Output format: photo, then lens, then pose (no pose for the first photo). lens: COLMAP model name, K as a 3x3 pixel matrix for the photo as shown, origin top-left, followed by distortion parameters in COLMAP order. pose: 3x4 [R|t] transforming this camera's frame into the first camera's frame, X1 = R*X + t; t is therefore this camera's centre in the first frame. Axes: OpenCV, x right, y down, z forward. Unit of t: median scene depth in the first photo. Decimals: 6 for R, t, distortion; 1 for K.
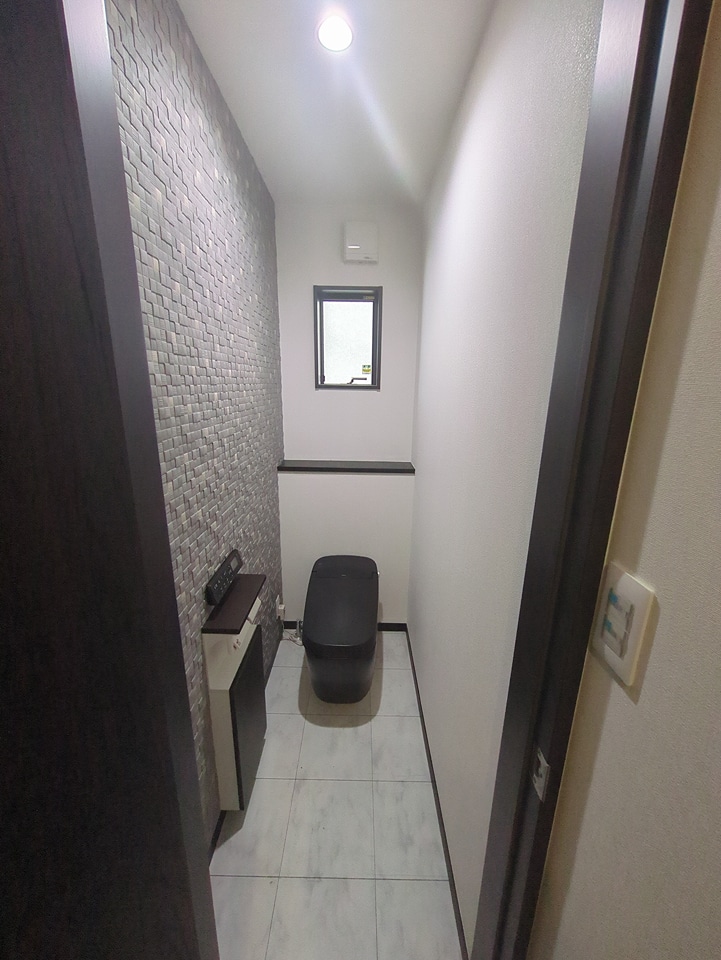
lens RADIAL K [[380.6, 0, 359.1], [0, 380.6, 485.1], [0, 0, 1]] dist [-0.003569, 0.002104]
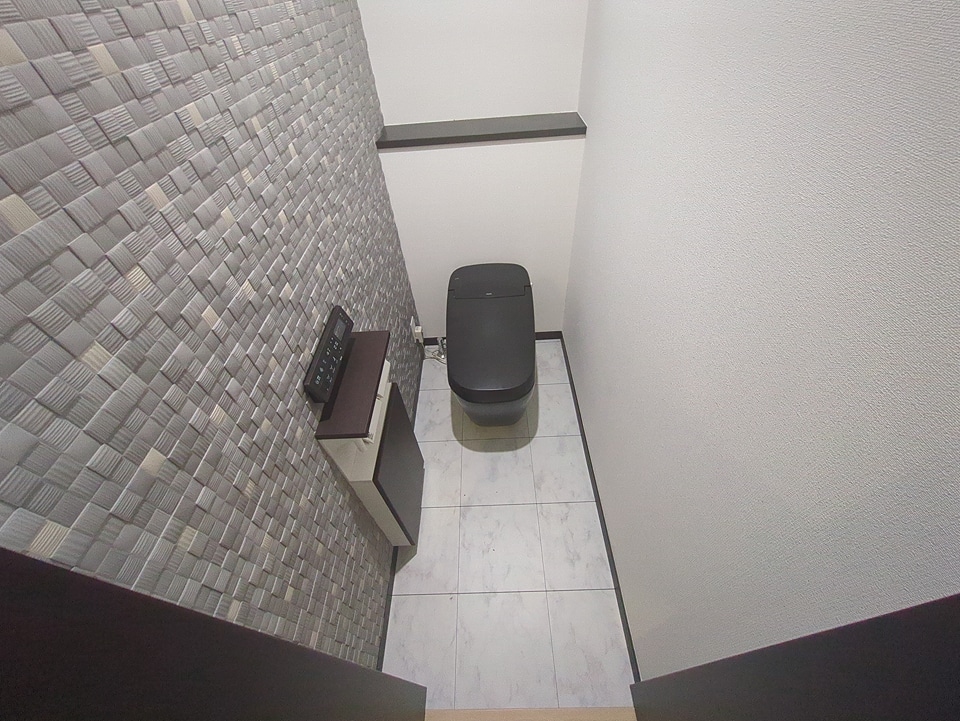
lens RADIAL K [[380.6, 0, 485.1], [0, 380.6, 363.9], [0, 0, 1]] dist [-0.003569, 0.002104]
pose [[0.997108, -0.065304, -0.038864, -0.032760], [0.075982, 0.847808, 0.524832, -0.064858], [-0.001325, -0.526268, 0.850318, 0.294011]]
